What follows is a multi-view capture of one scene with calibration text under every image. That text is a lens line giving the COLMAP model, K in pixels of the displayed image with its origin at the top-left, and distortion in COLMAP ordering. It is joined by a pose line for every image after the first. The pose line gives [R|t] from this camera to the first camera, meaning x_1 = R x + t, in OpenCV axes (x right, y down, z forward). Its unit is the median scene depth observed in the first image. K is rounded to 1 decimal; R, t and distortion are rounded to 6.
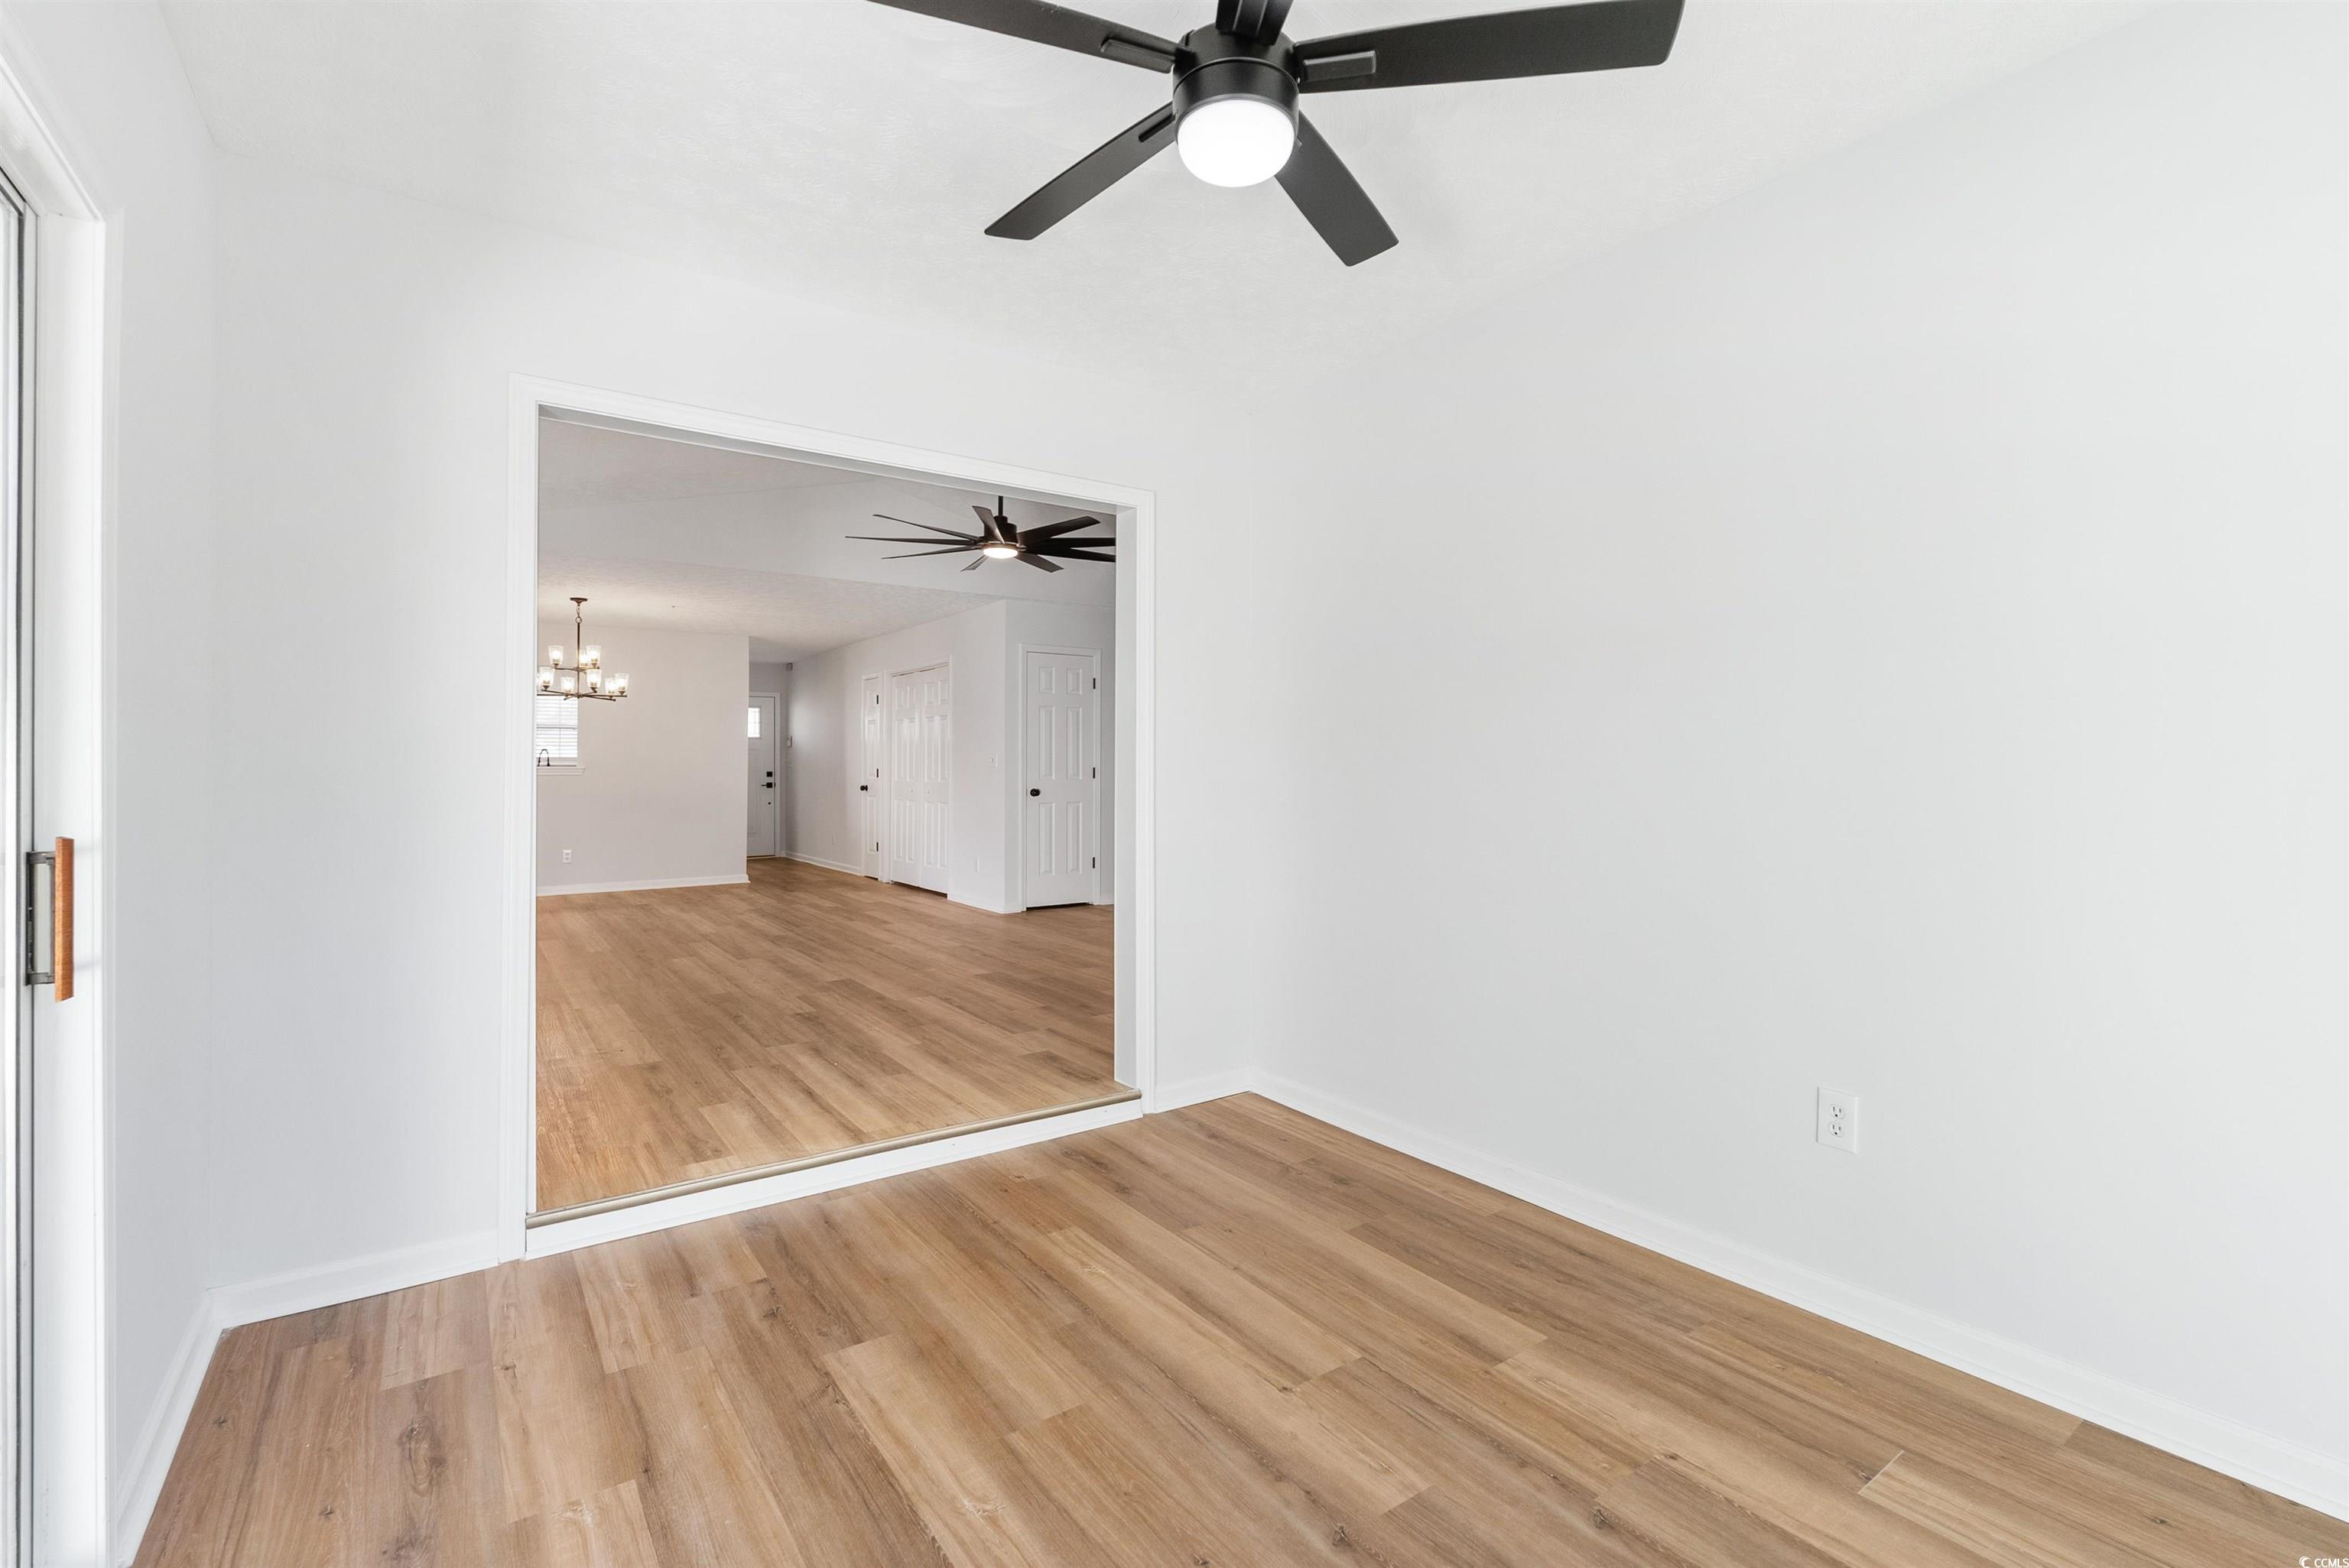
lens RADIAL K [[1044.8, 0, 1184.5], [0, 1044.8, 782.8], [0, 0, 1]] dist [-0.000388, -0.000355]
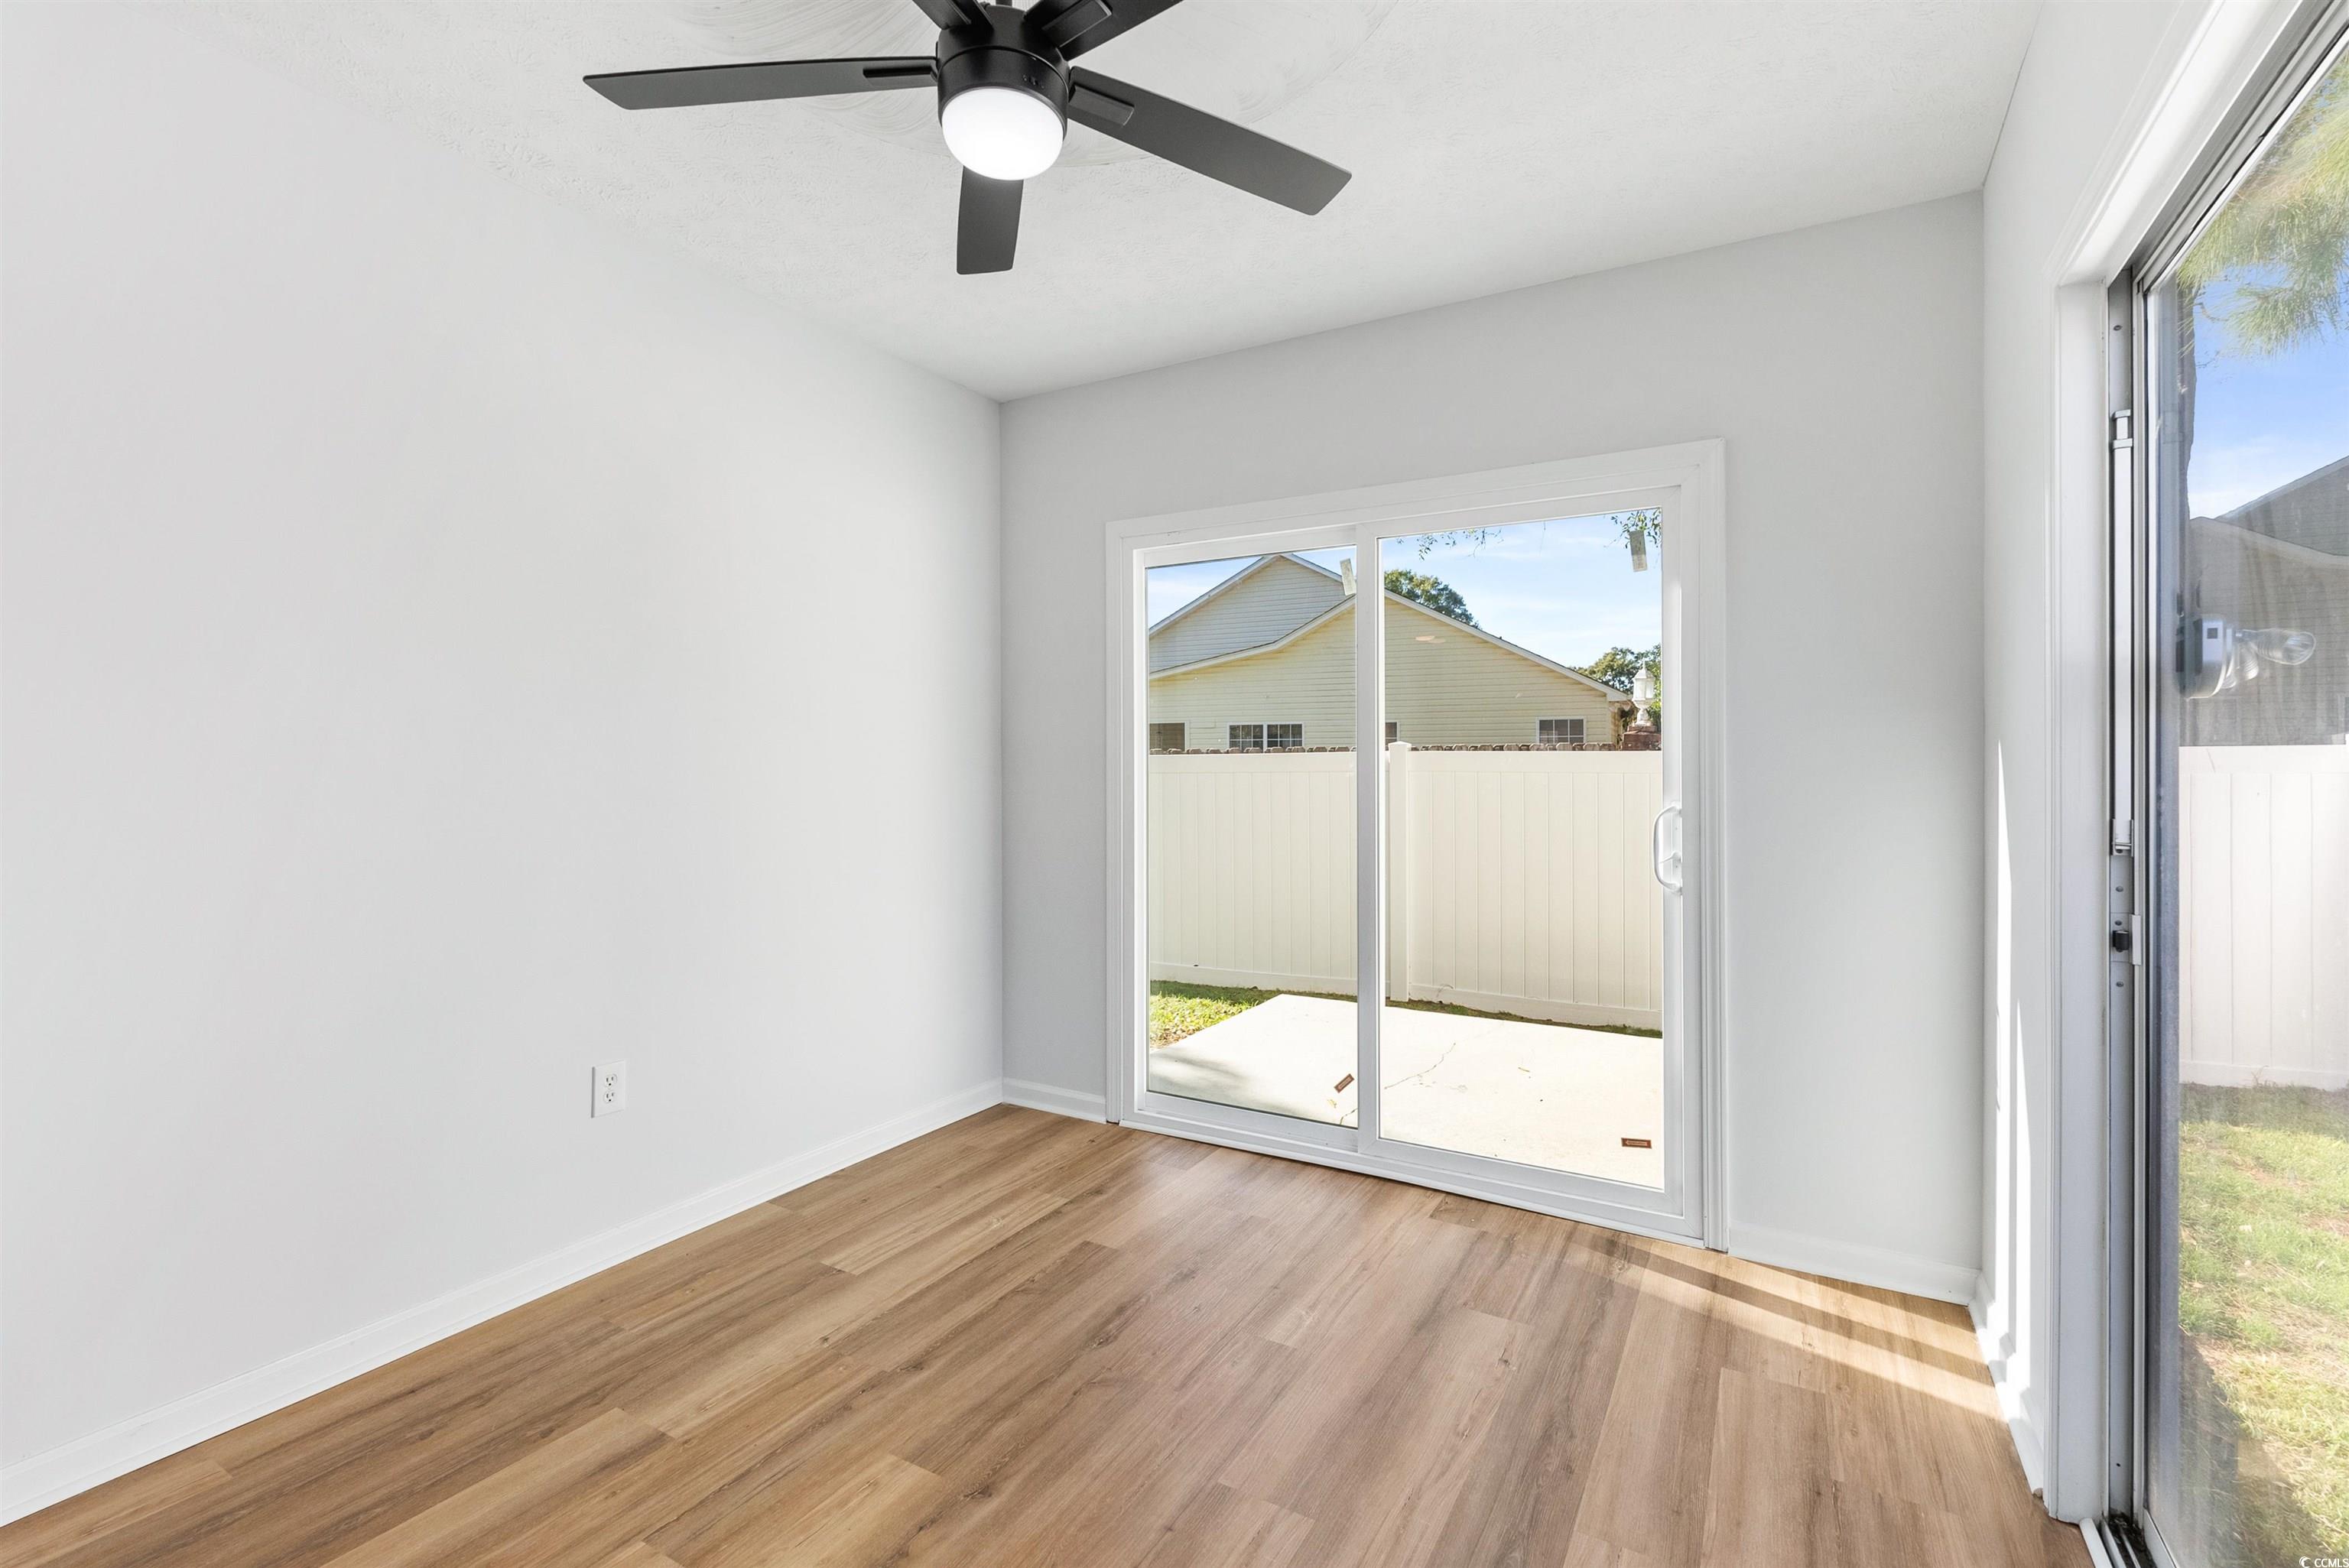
lens RADIAL K [[1044.8, 0, 1180.4], [0, 1044.8, 775.7], [0, 0, 1]] dist [-0.000388, -0.000355]
pose [[-0.410862, -0.001899, 0.911696, -0.706817], [0.014767, 0.999853, 0.008737, -0.017096], [-0.911578, 0.017053, -0.410773, 0.959841]]
